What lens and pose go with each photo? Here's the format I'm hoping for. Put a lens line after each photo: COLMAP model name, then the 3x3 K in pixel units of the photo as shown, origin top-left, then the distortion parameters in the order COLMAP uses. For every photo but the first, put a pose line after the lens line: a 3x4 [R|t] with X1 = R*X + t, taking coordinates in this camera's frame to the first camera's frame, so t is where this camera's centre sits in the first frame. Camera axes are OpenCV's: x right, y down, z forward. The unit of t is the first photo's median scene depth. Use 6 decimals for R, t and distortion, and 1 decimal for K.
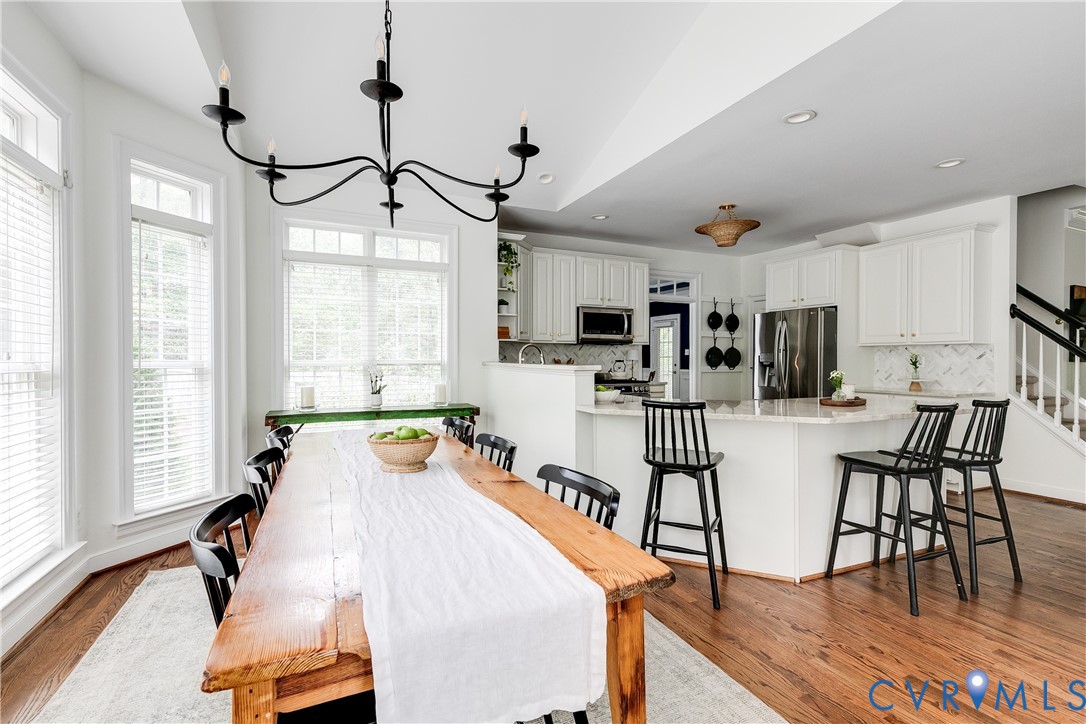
lens RADIAL K [[493.1, 0, 543.4], [0, 493.1, 367.6], [0, 0, 1]] dist [0.004601, 0.000730]
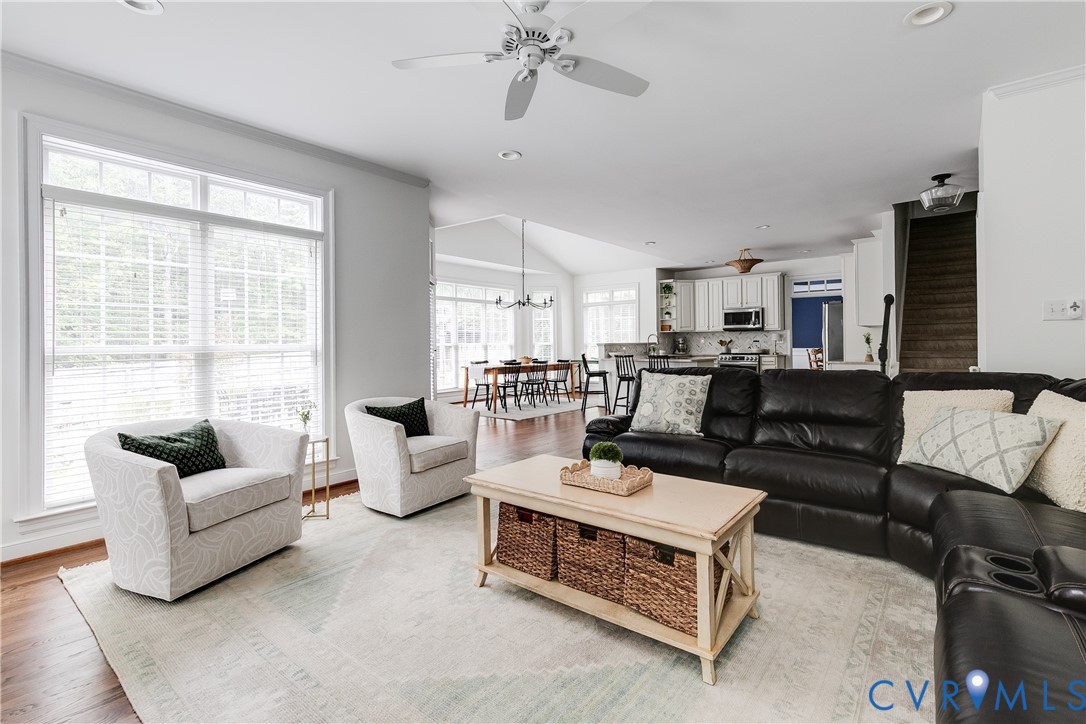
lens RADIAL K [[493.1, 0, 541.1], [0, 493.1, 340.8], [0, 0, 1]] dist [0.004601, 0.000730]
pose [[0.417717, -0.011988, -0.908498, 1.570487], [-0.008616, 0.999816, -0.017154, 0.020879], [0.908536, 0.014993, 0.417537, -0.323994]]
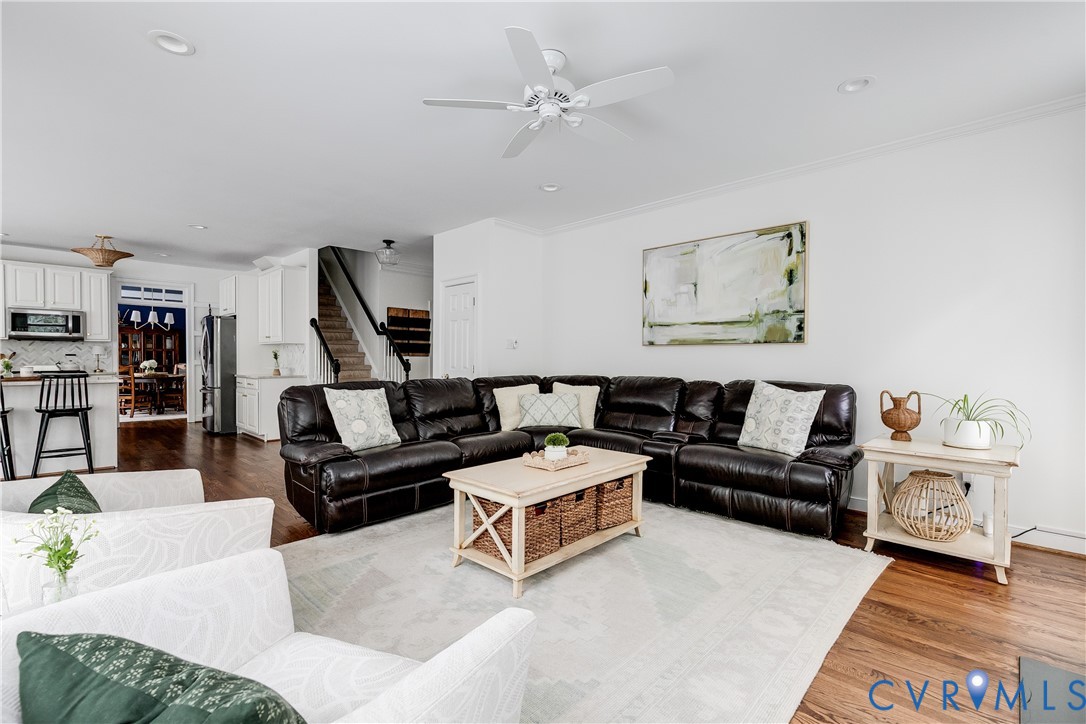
lens RADIAL K [[493.1, 0, 550.7], [0, 493.1, 366.4], [0, 0, 1]] dist [0.004601, 0.000730]
pose [[0.935611, -0.003779, 0.353012, 0.990797], [0.004486, 0.999989, -0.001185, 0.024452], [-0.353004, 0.002693, 0.935618, -0.628857]]
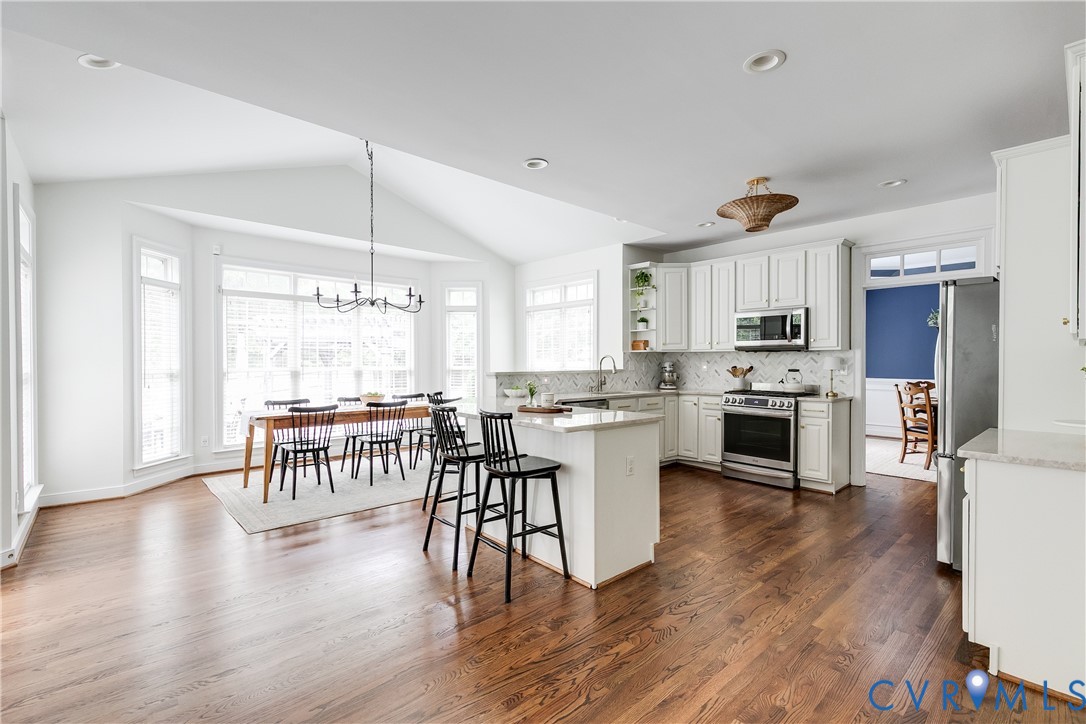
lens RADIAL K [[493.1, 0, 543.2], [0, 493.1, 368.2], [0, 0, 1]] dist [0.004601, 0.000730]
pose [[0.296682, 0.011613, -0.954906, 1.014520], [-0.019930, 0.999784, 0.005967, -0.017763], [0.954768, 0.017261, 0.296849, 0.420308]]
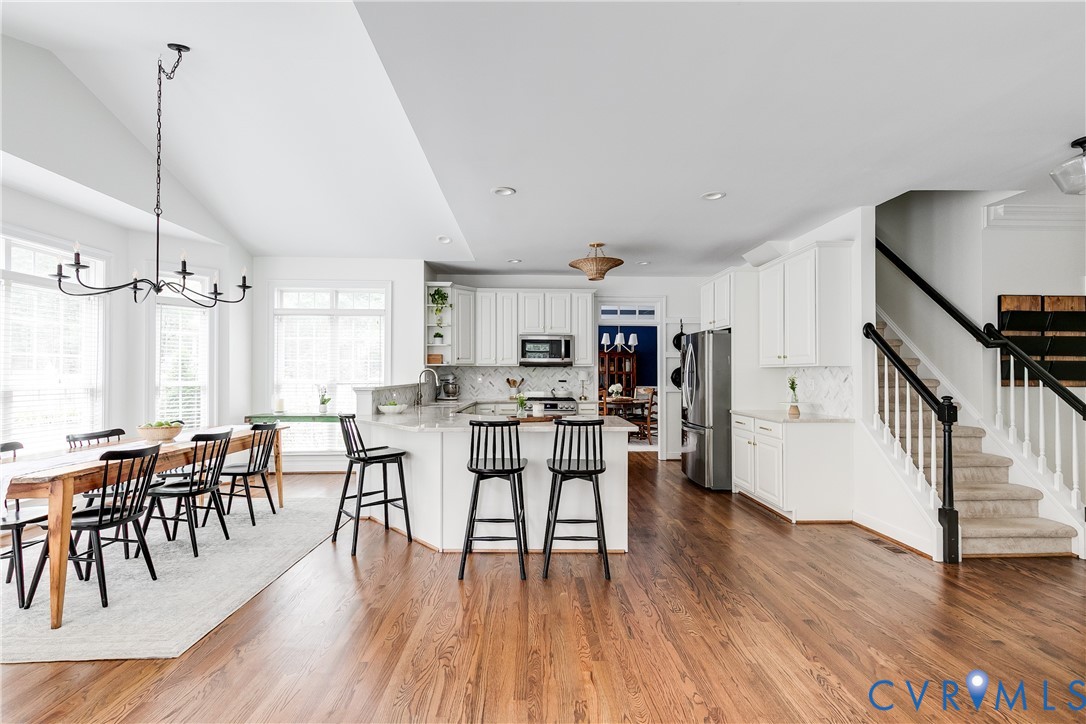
lens RADIAL K [[493.1, 0, 547.5], [0, 493.1, 364.3], [0, 0, 1]] dist [0.004601, 0.000730]
pose [[0.920593, -0.008105, -0.390439, 0.686891], [-0.007285, 0.999254, -0.037920, -0.011935], [0.390455, 0.037753, 0.919848, -0.058549]]
